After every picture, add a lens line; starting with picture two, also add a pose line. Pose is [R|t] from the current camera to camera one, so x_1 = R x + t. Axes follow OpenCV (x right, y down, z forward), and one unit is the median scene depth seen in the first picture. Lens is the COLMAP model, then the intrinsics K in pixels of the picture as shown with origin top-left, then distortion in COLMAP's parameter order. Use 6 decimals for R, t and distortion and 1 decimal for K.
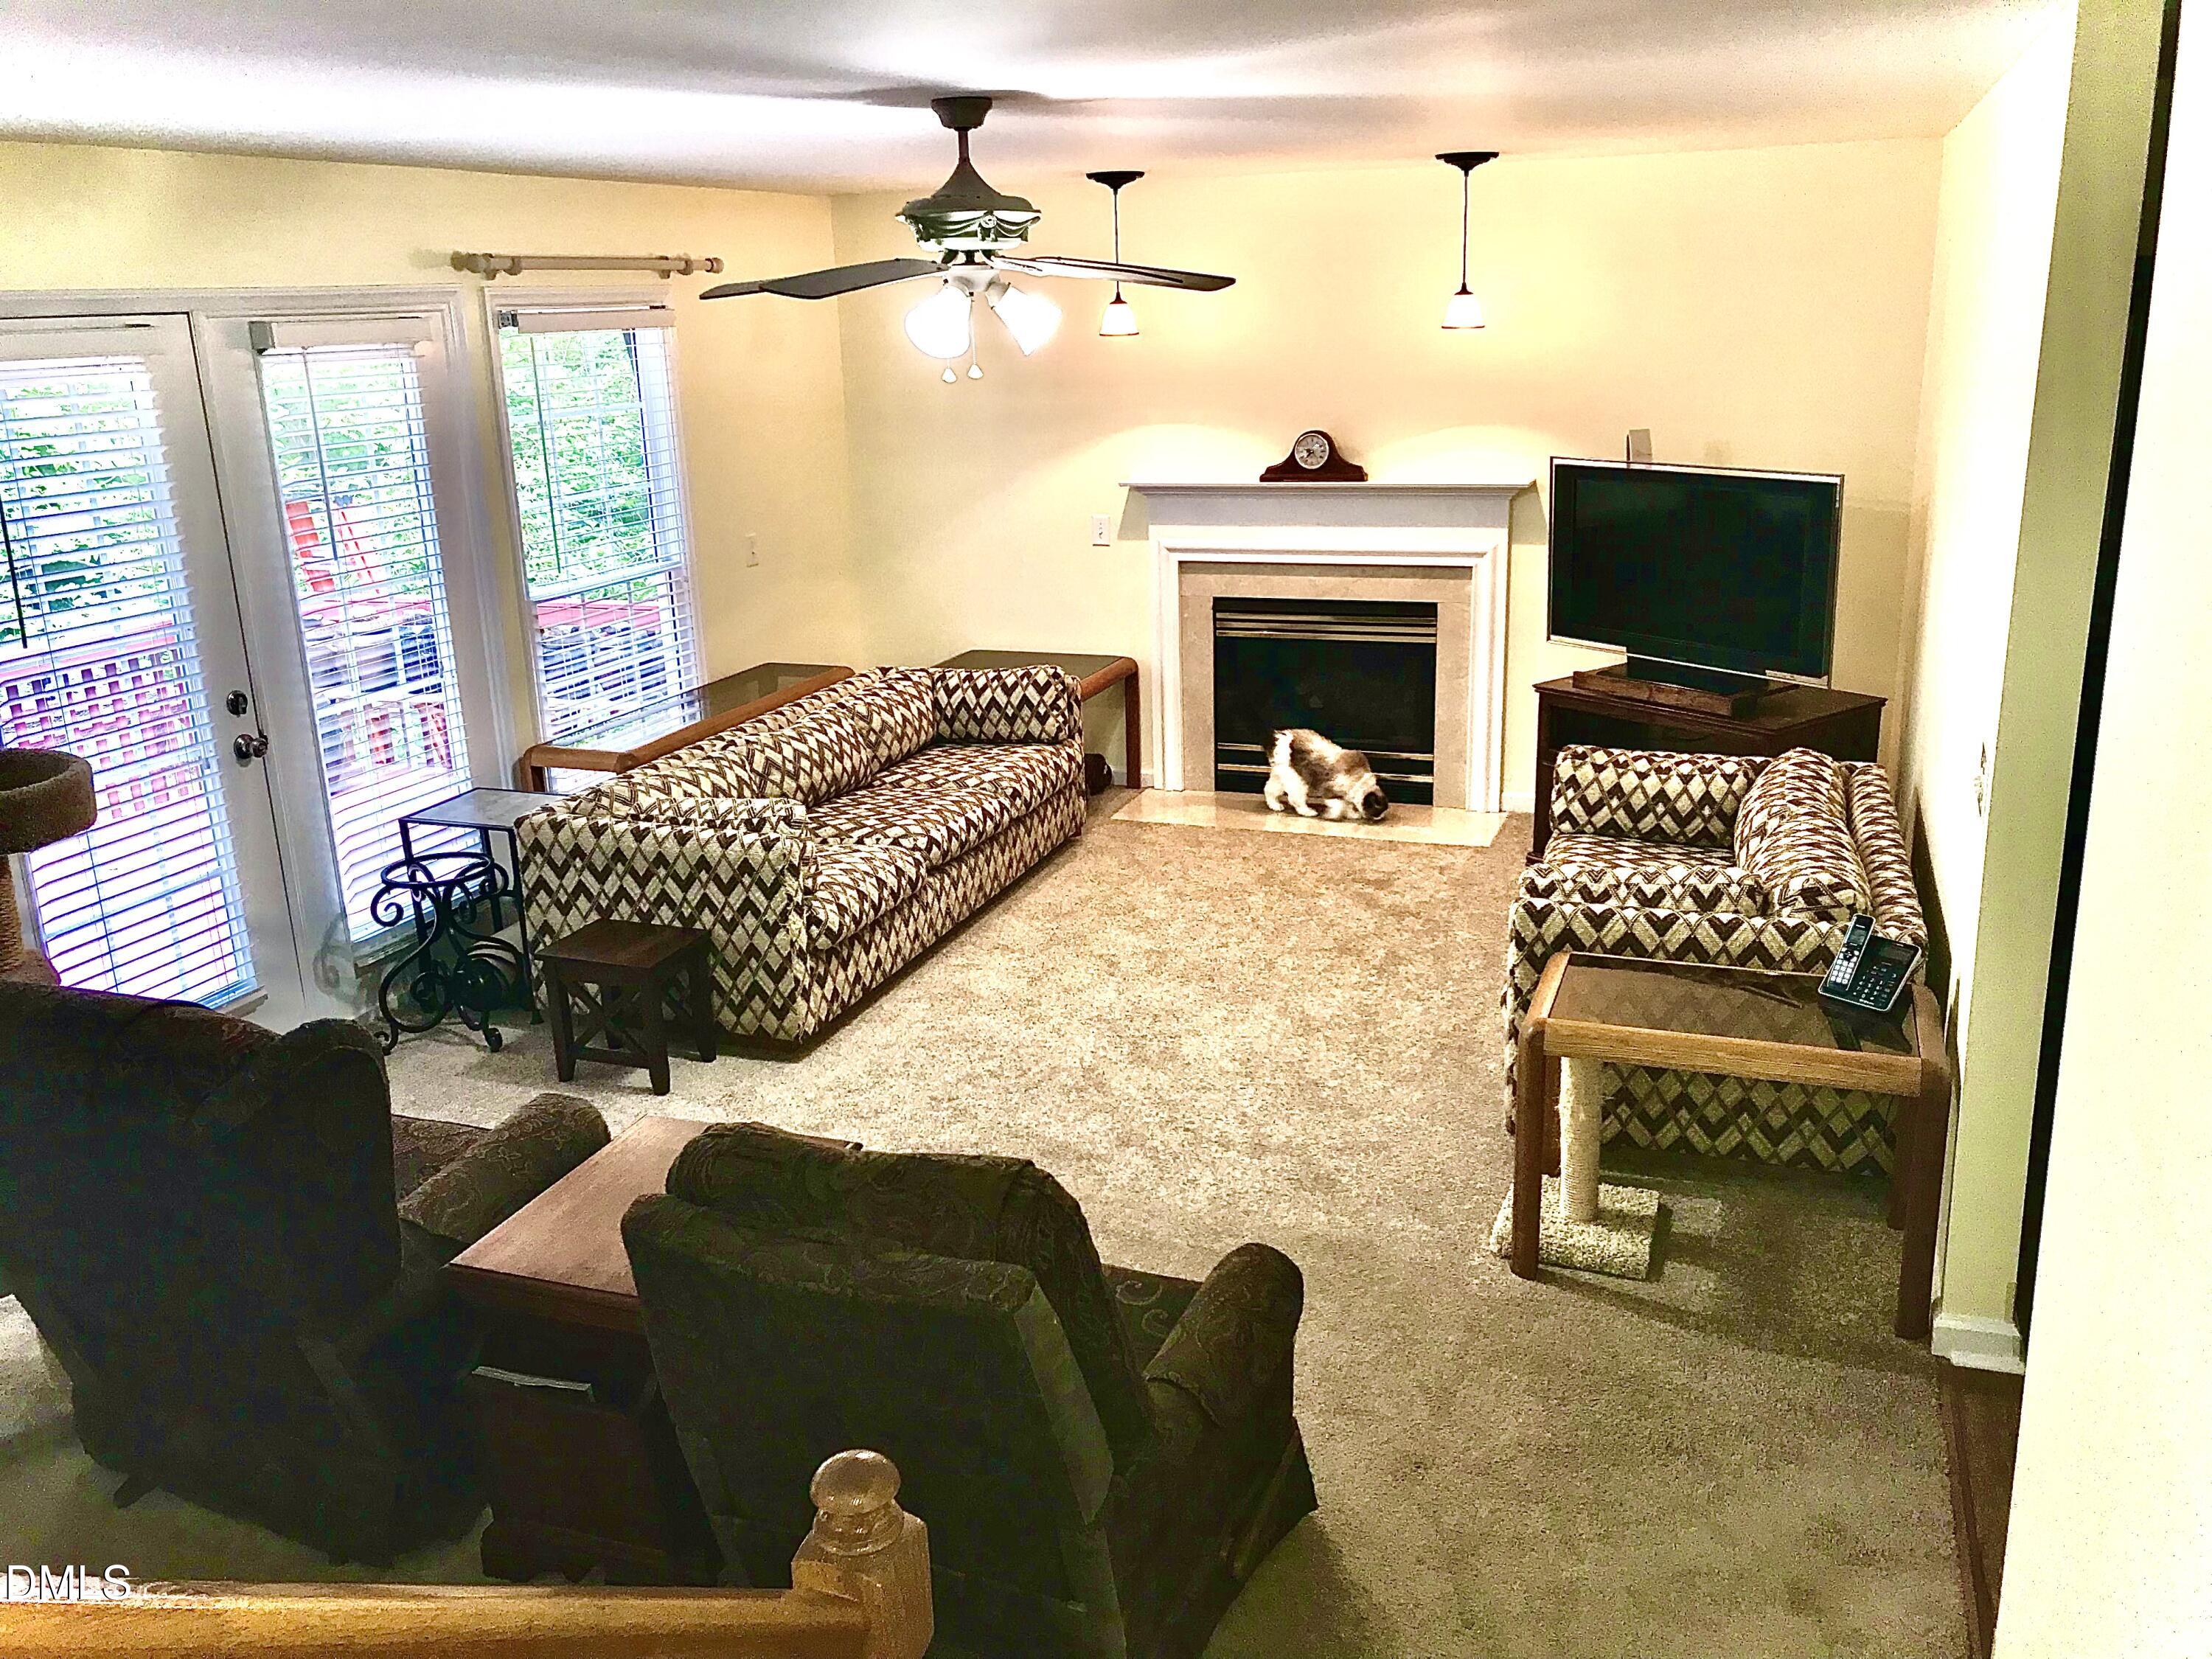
lens RADIAL K [[1792.2, 0, 1111.1], [0, 1792.2, 833.8], [0, 0, 1]] dist [0.166091, -0.512665]
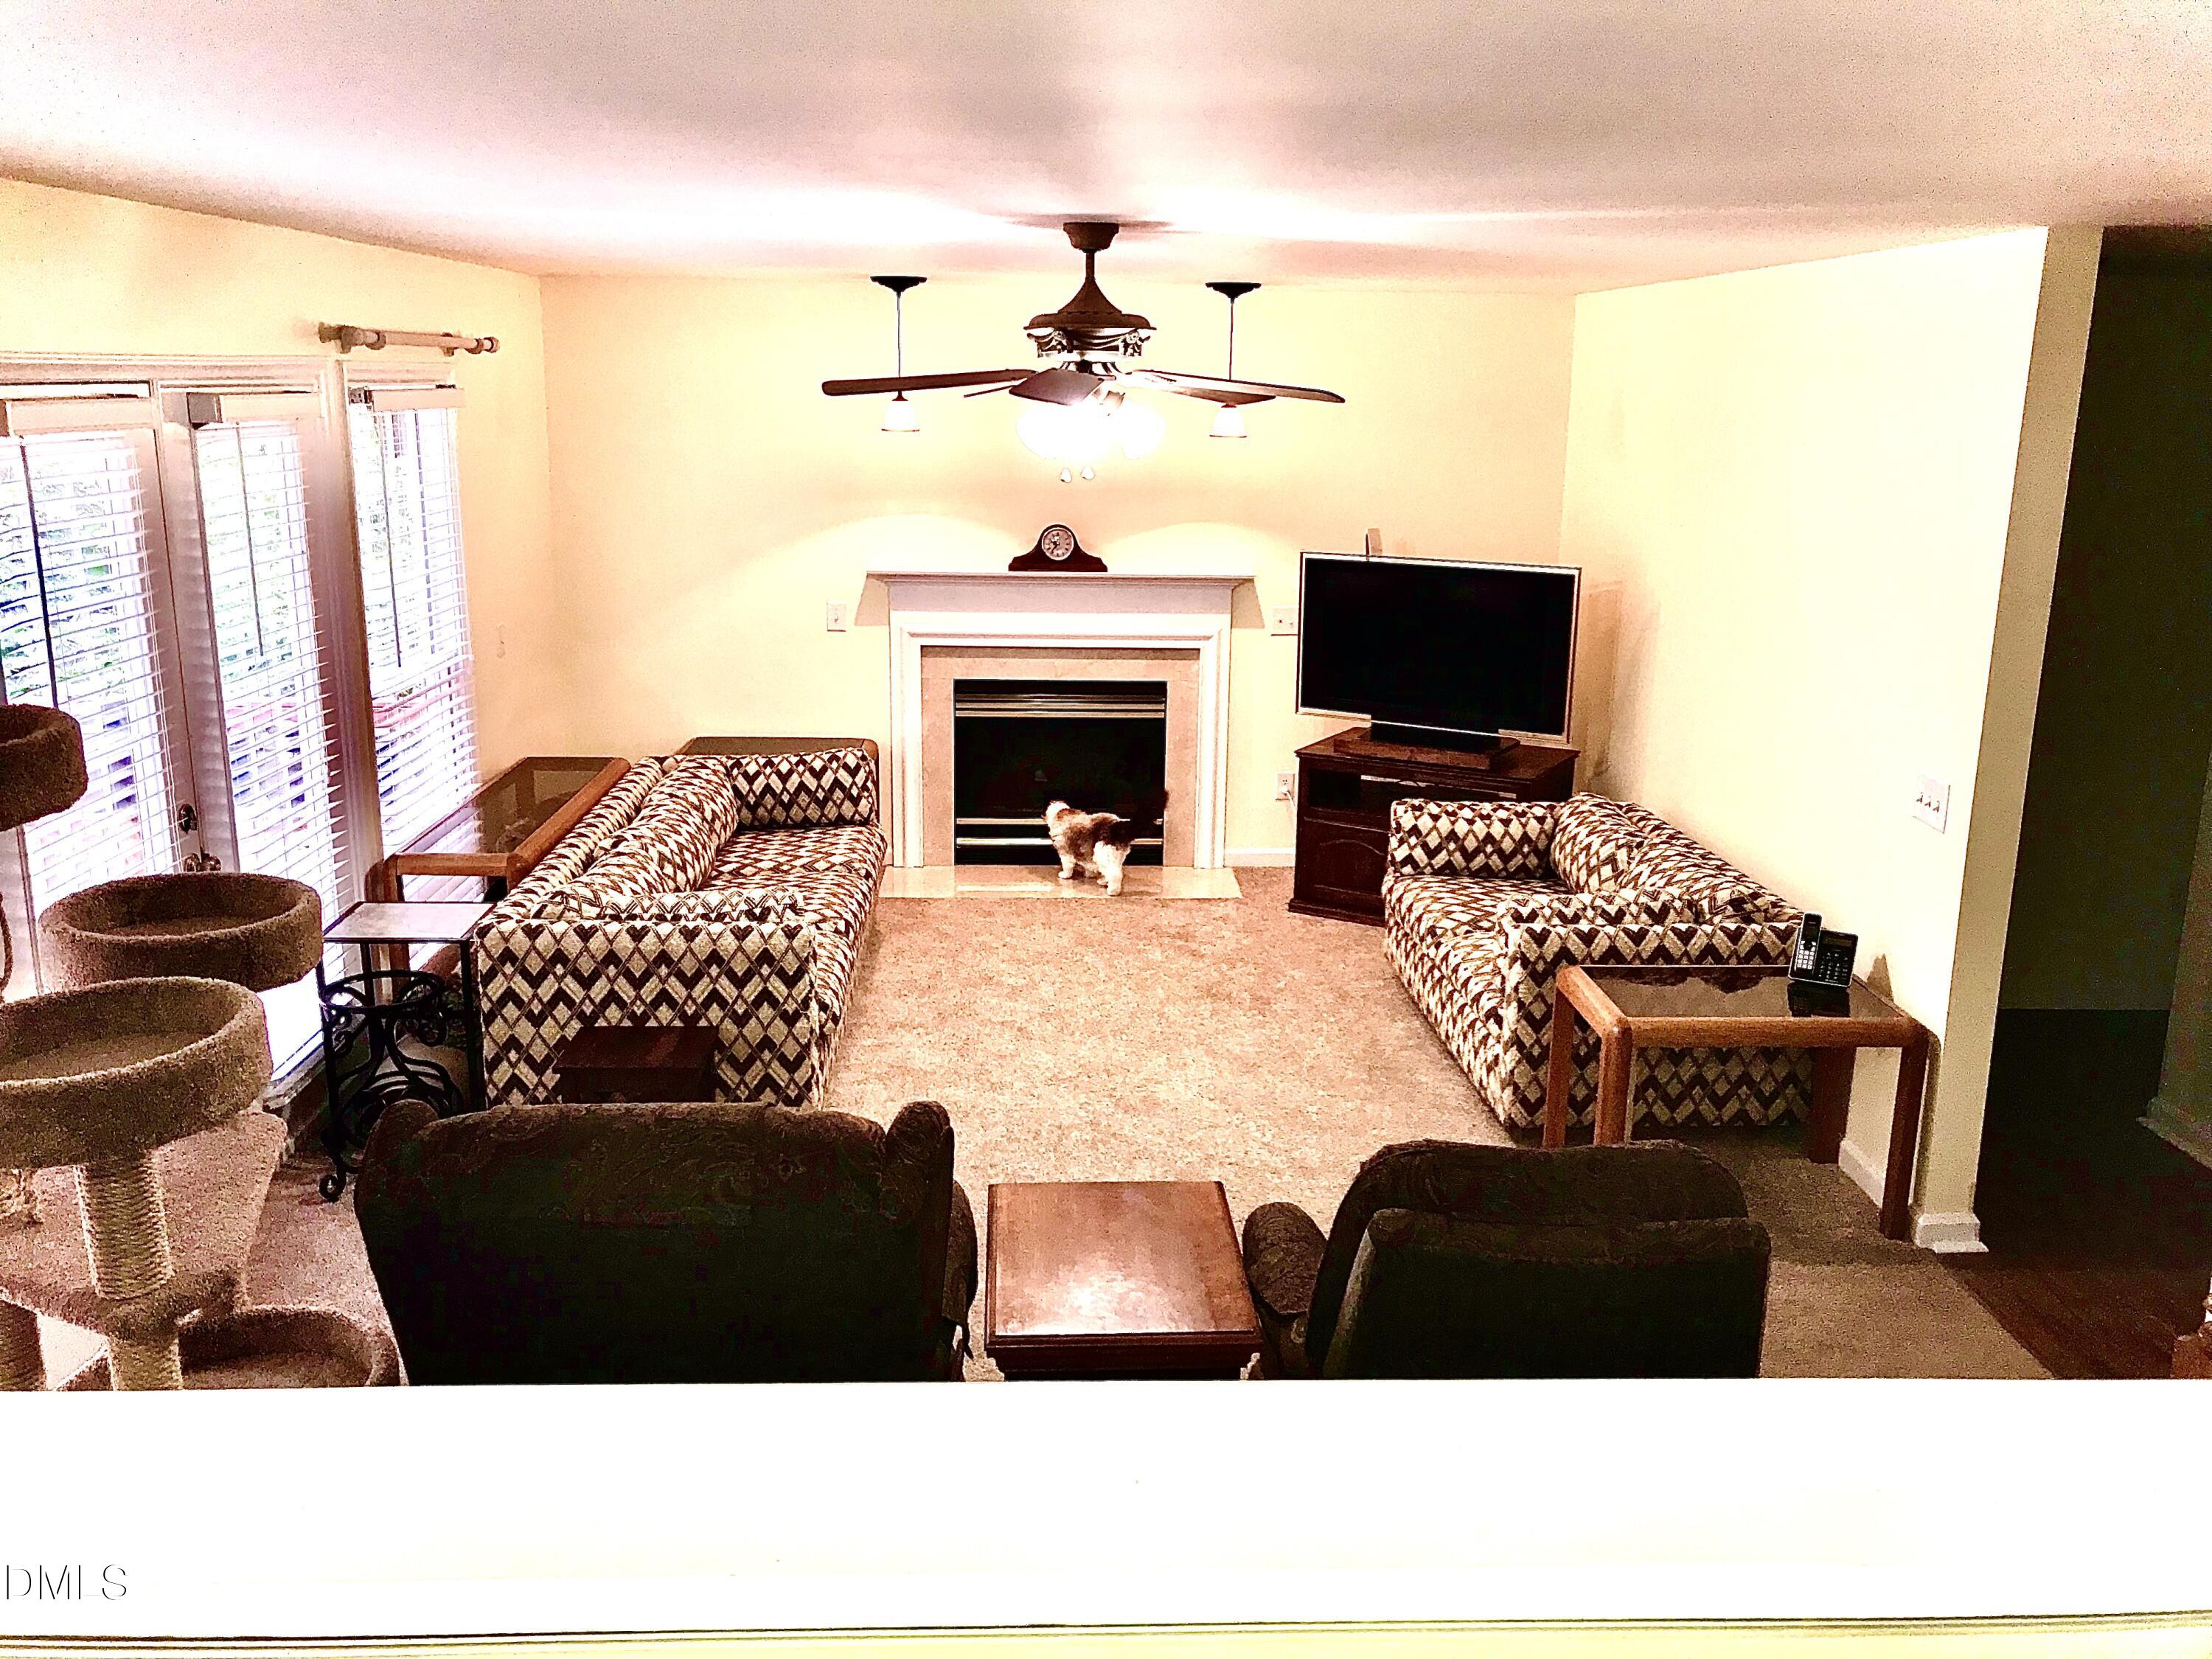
lens RADIAL K [[1792.2, 0, 1111.1], [0, 1792.2, 833.8], [0, 0, 1]] dist [0.166091, -0.512665]
pose [[0.920022, -0.053275, 0.388229, -0.376146], [0.070897, 0.996996, -0.031196, -0.004455], [-0.385401, 0.056225, 0.921035, 0.012319]]
